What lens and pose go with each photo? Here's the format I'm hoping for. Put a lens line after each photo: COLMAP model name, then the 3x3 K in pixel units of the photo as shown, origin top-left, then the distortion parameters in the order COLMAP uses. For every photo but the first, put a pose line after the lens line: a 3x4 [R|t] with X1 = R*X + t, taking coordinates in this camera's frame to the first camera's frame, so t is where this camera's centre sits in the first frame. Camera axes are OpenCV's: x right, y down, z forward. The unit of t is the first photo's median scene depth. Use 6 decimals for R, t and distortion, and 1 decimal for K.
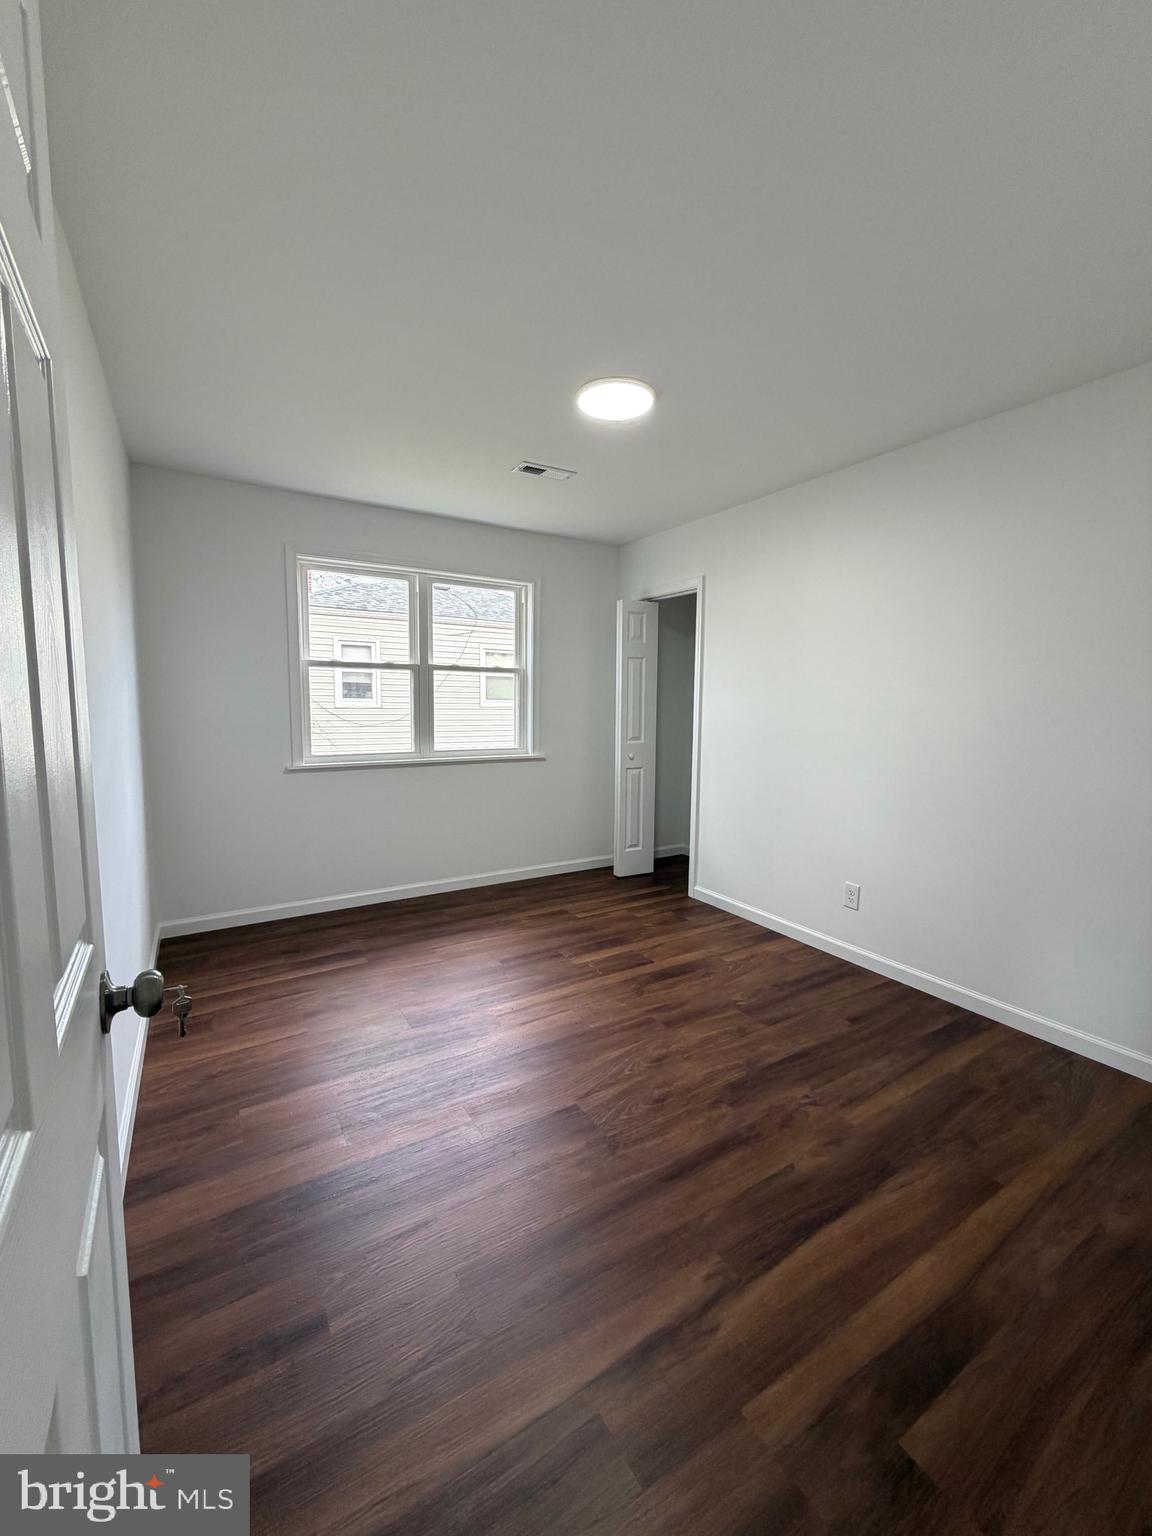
lens RADIAL K [[614.3, 0, 575.1], [0, 614.3, 763.6], [0, 0, 1]] dist [0.000995, -0.000014]
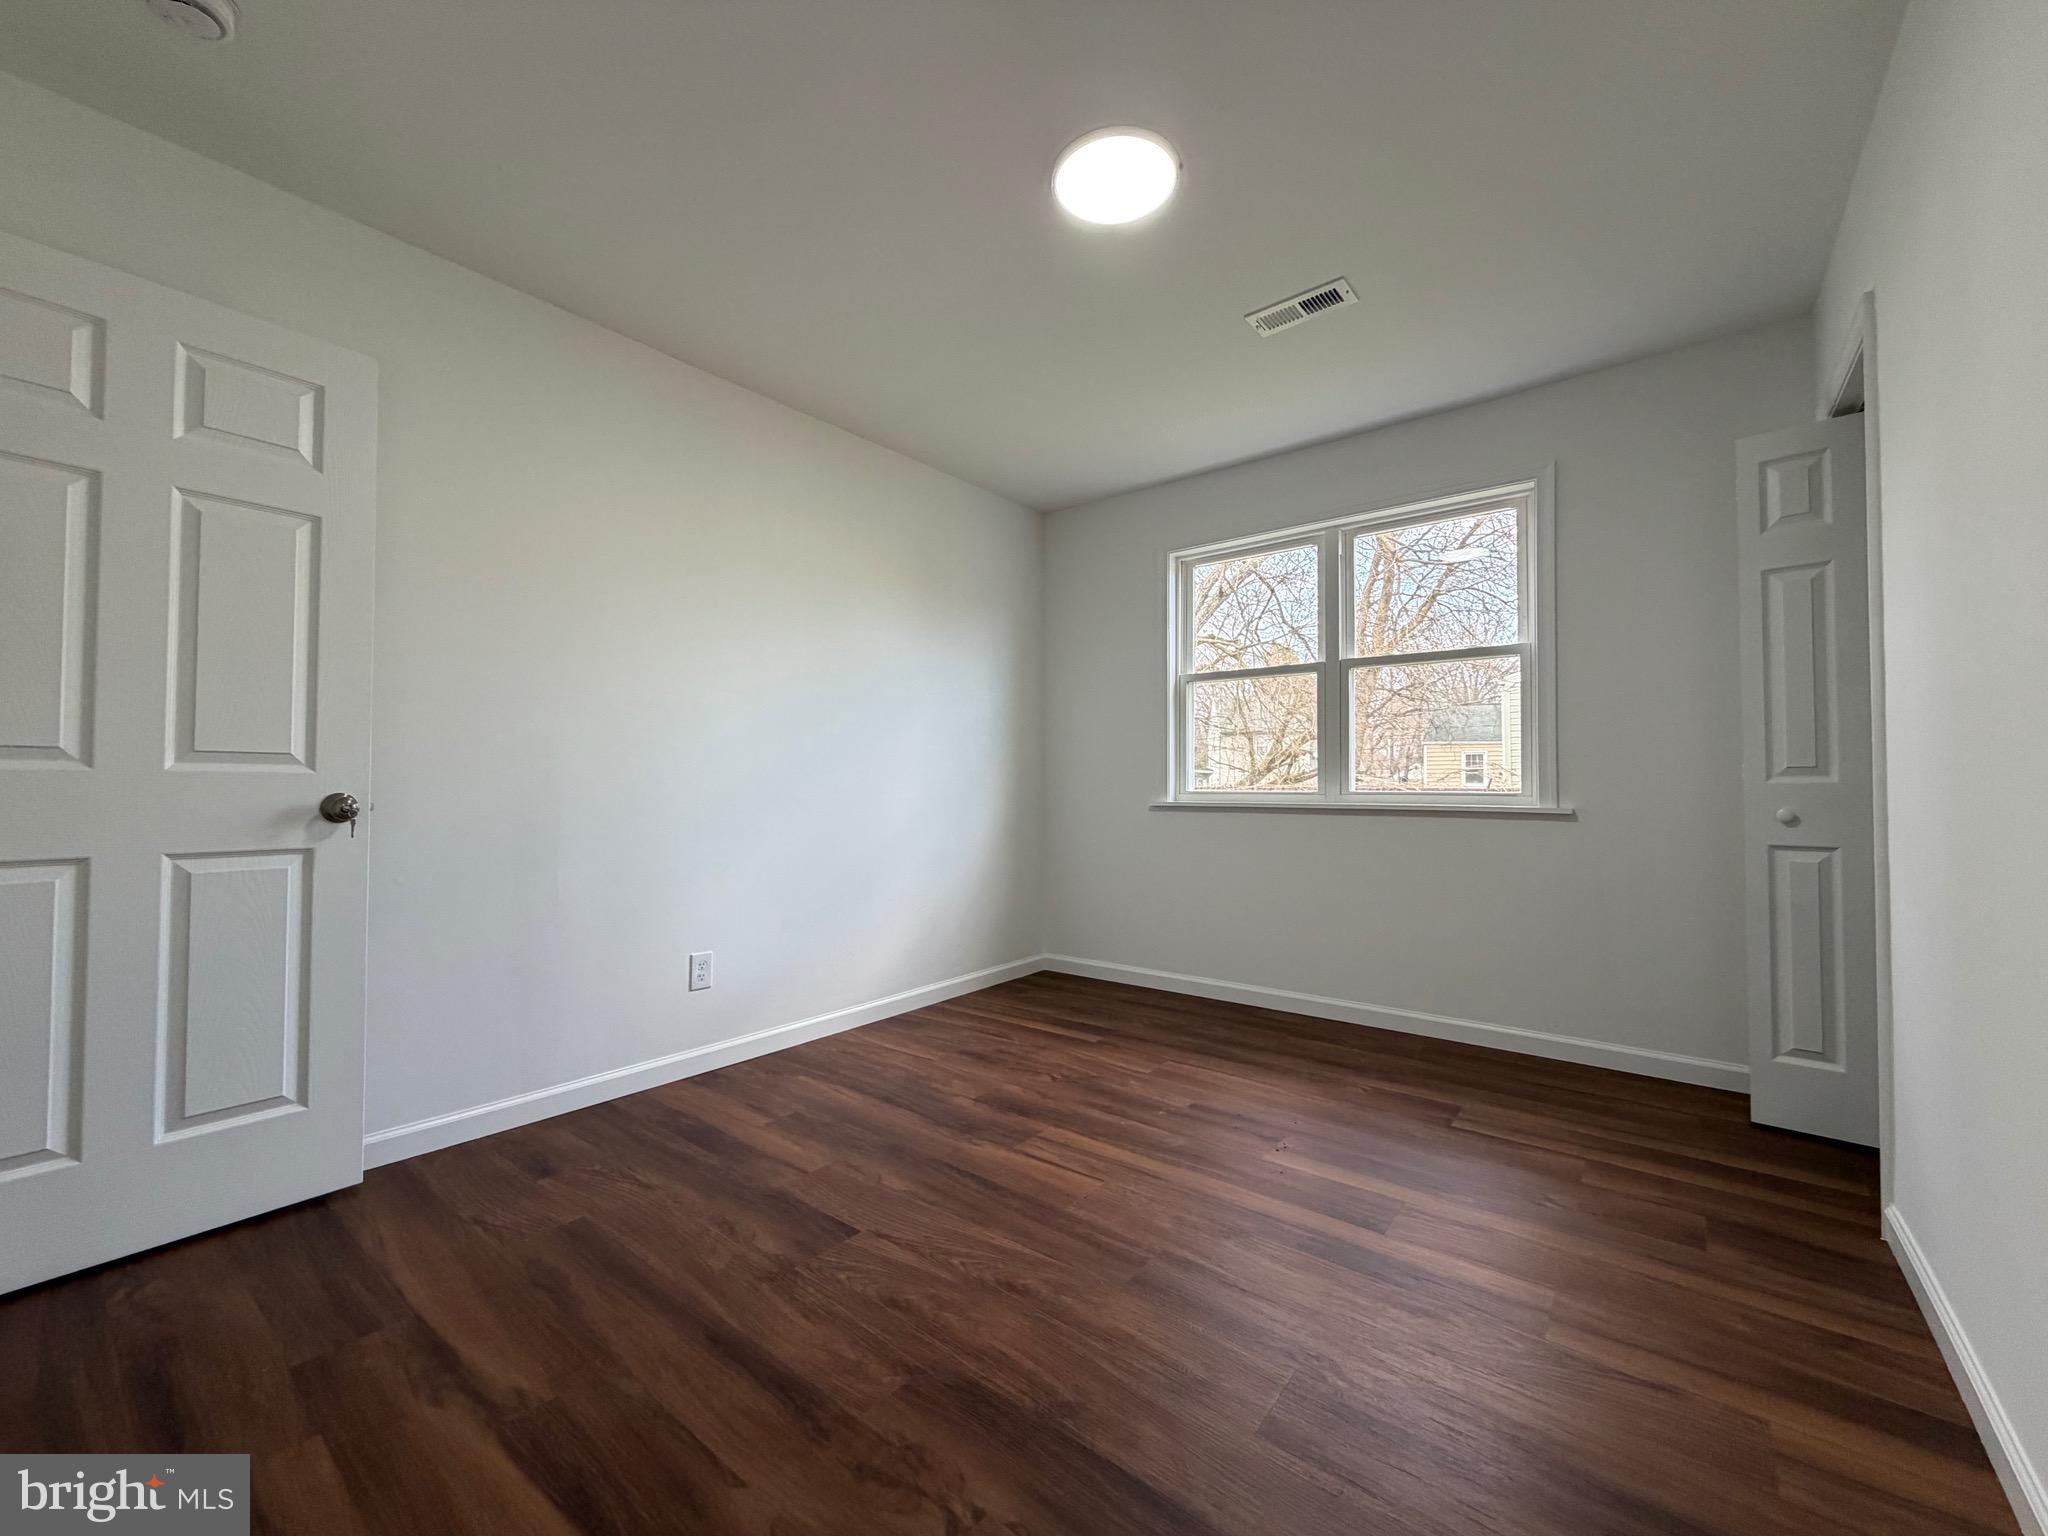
lens RADIAL K [[819.0, 0, 1015.7], [0, 819.0, 768.7], [0, 0, 1]] dist [0.000995, -0.000014]
pose [[0.329667, -0.027736, -0.943690, 0.490885], [-0.092949, 0.993759, -0.061678, 0.042308], [0.939511, 0.108048, 0.325031, 0.424544]]
